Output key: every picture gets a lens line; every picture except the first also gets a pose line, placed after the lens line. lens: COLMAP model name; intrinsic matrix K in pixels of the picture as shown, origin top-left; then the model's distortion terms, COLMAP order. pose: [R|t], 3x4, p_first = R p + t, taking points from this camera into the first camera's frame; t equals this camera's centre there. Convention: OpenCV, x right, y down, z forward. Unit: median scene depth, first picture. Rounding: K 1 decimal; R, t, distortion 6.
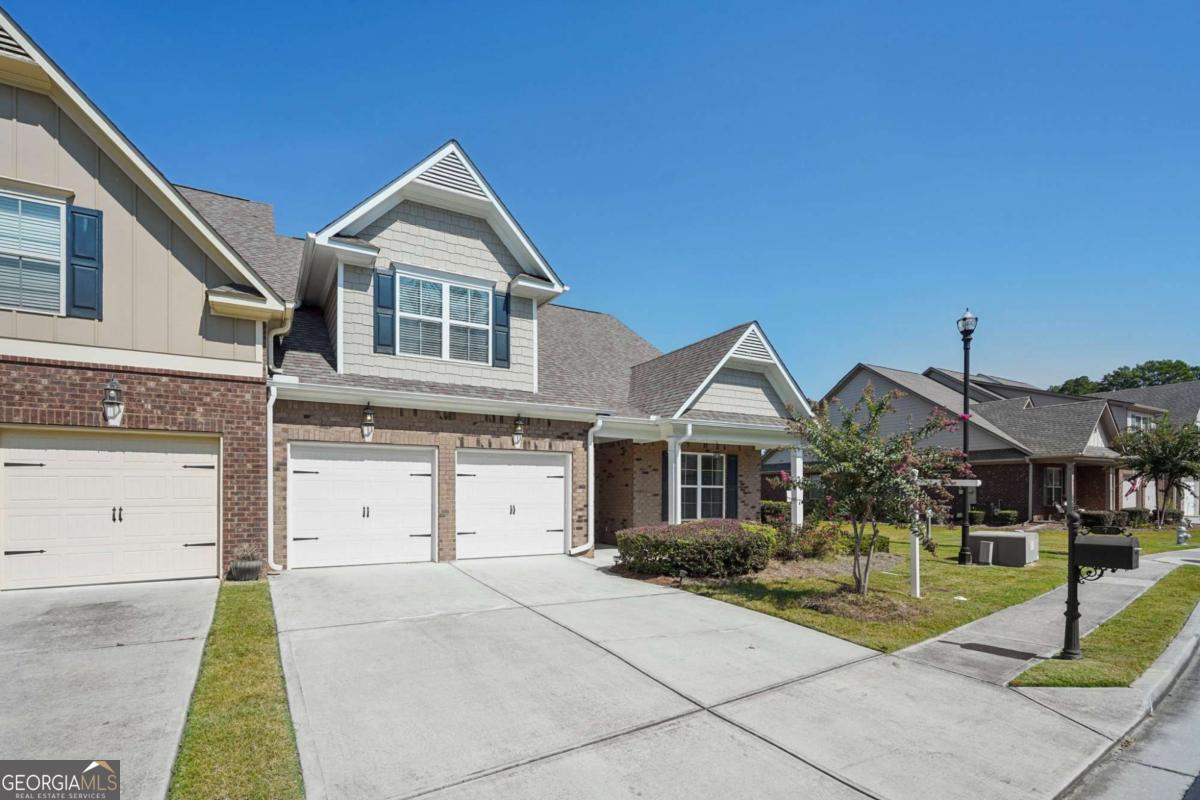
lens RADIAL K [[574.4, 0, 601.1], [0, 574.4, 492.6], [0, 0, 1]] dist [-0.001097, 0.000144]
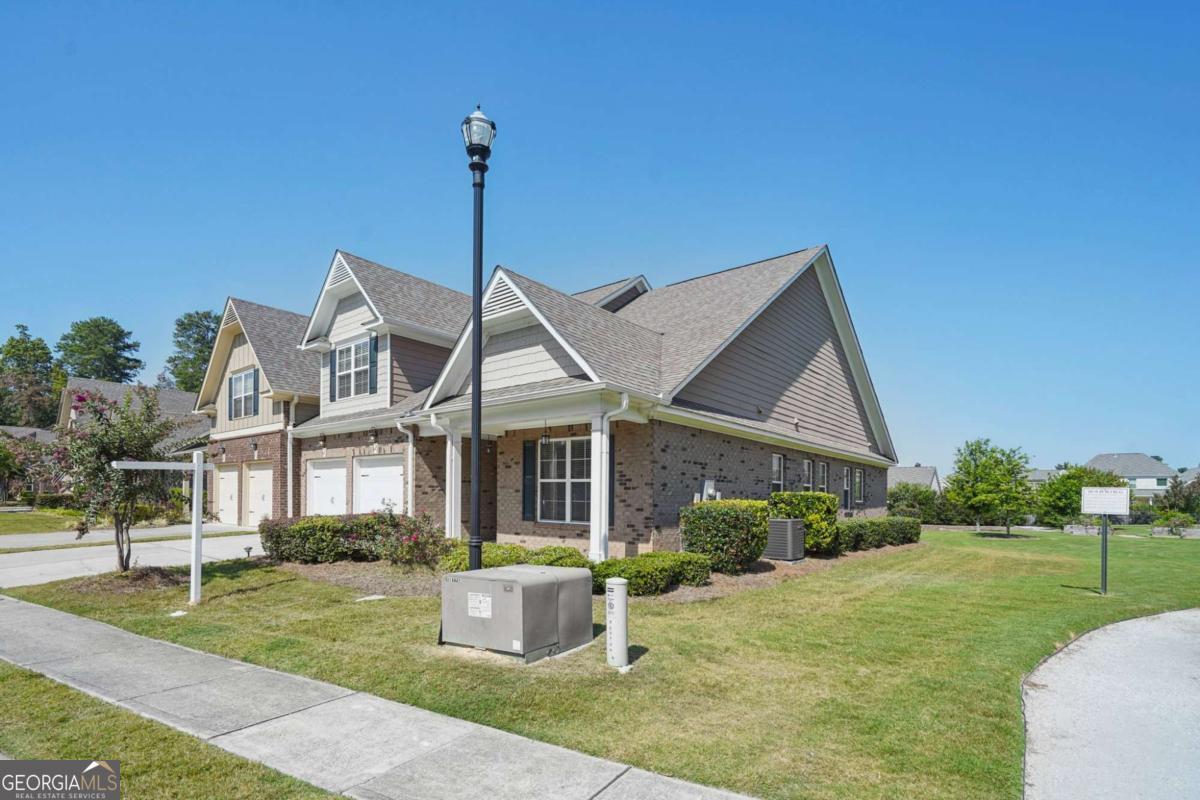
lens RADIAL K [[574.4, 0, 601.1], [0, 574.4, 492.6], [0, 0, 1]] dist [-0.001097, 0.000144]
pose [[0.342156, -0.001244, -0.939642, 1.313926], [-0.007263, 0.999966, -0.003969, 0.012506], [0.939615, 0.008182, 0.342135, 1.095859]]
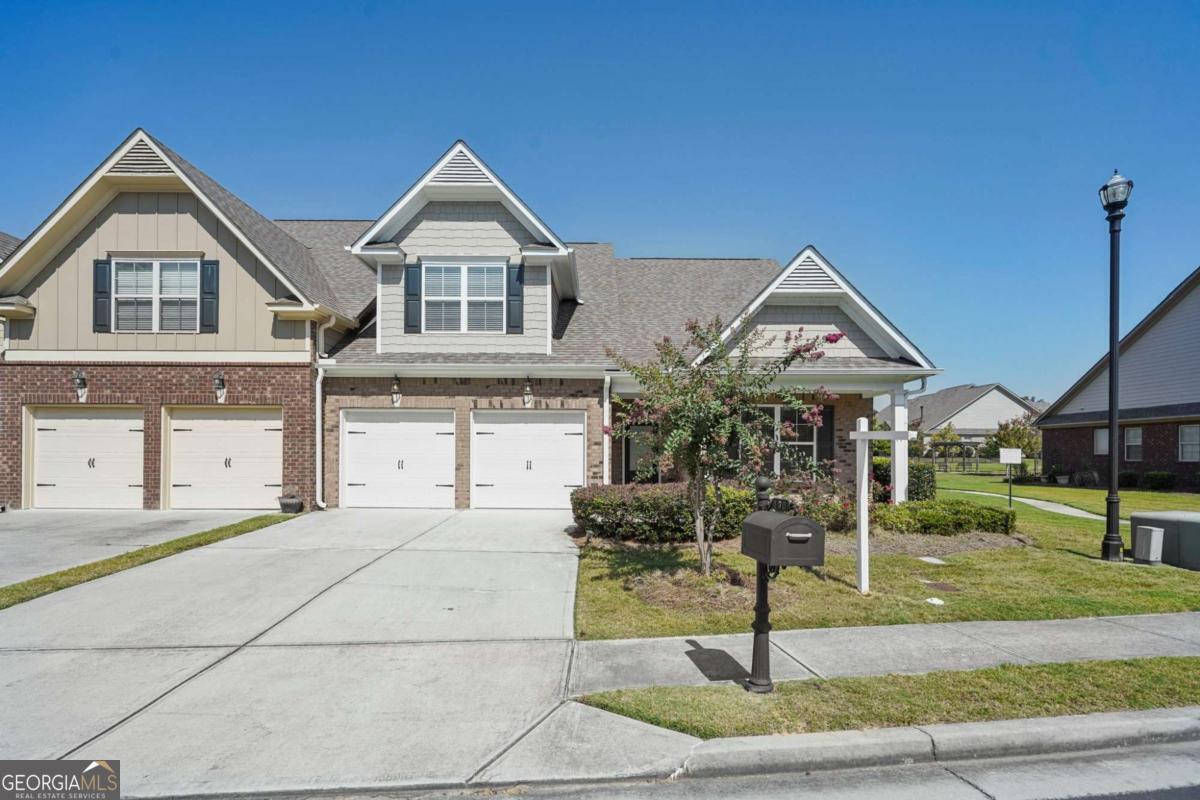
lens RADIAL K [[564.2, 0, 604.6], [0, 564.2, 446.6], [0, 0, 1]] dist [-0.000758, 0.000043]
pose [[0.862127, -0.000057, -0.506692, 0.539430], [-0.003654, 0.999973, -0.006330, 0.001842], [0.506679, 0.007308, 0.862104, 0.176047]]
